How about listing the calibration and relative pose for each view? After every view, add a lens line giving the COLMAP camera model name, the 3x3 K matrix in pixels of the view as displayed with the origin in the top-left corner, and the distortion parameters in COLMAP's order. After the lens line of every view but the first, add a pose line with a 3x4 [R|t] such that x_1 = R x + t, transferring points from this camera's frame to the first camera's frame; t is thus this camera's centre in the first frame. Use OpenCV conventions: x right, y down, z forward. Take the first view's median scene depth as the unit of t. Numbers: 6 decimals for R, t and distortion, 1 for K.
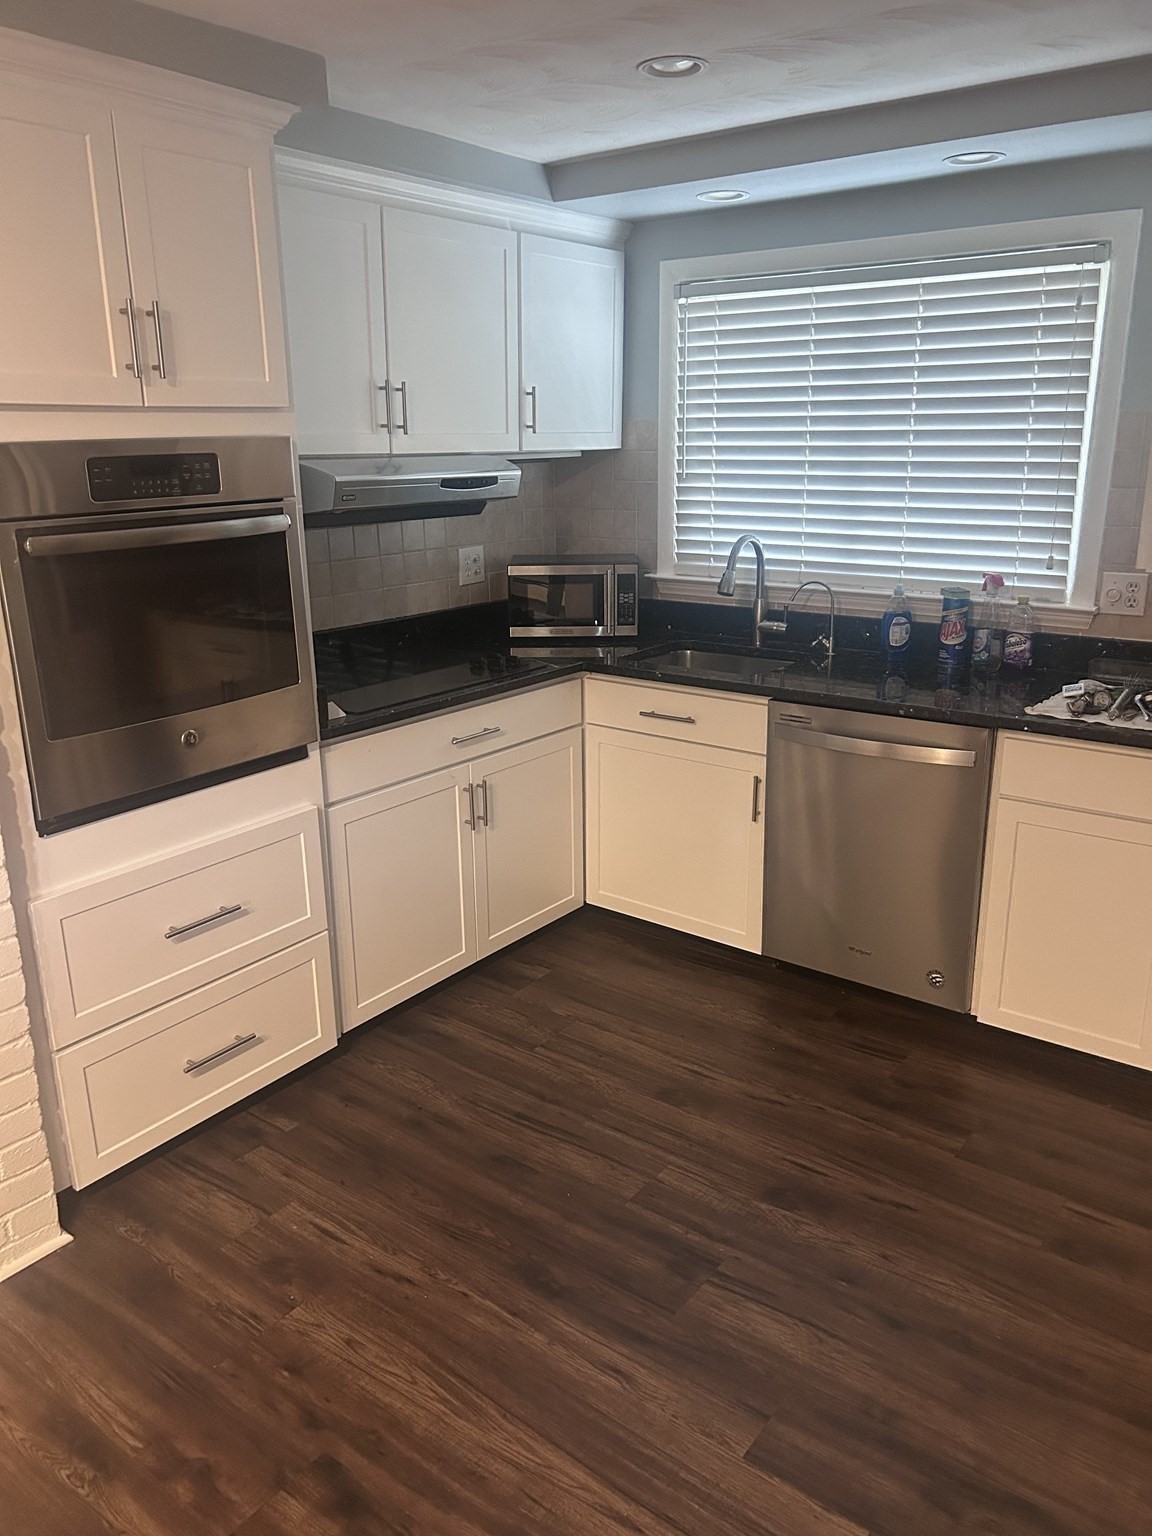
lens RADIAL K [[1157.6, 0, 570.1], [0, 1157.6, 778.5], [0, 0, 1]] dist [0.029104, 0.000119]
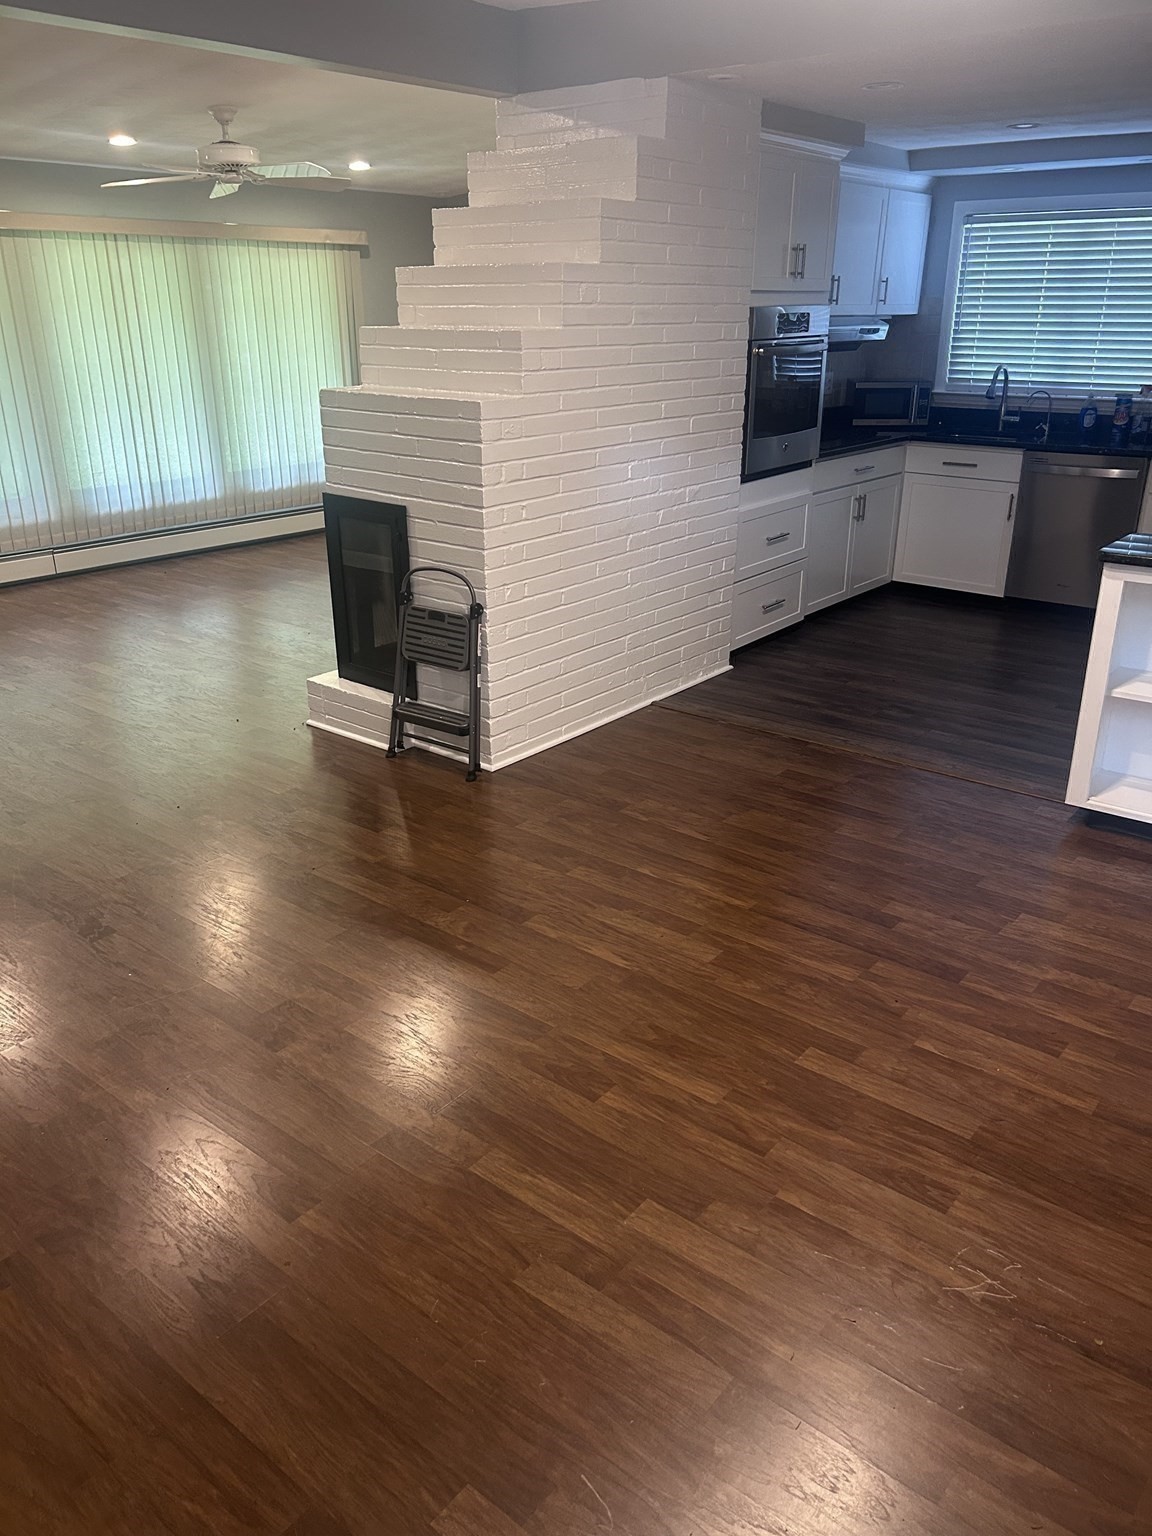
lens RADIAL K [[1157.6, 0, 585.6], [0, 1157.6, 770.0], [0, 0, 1]] dist [0.029104, 0.000119]
pose [[0.999614, 0.021570, -0.017526, -0.462707], [-0.019864, 0.995536, 0.092264, 0.268406], [0.019438, -0.091880, 0.995580, -0.889607]]
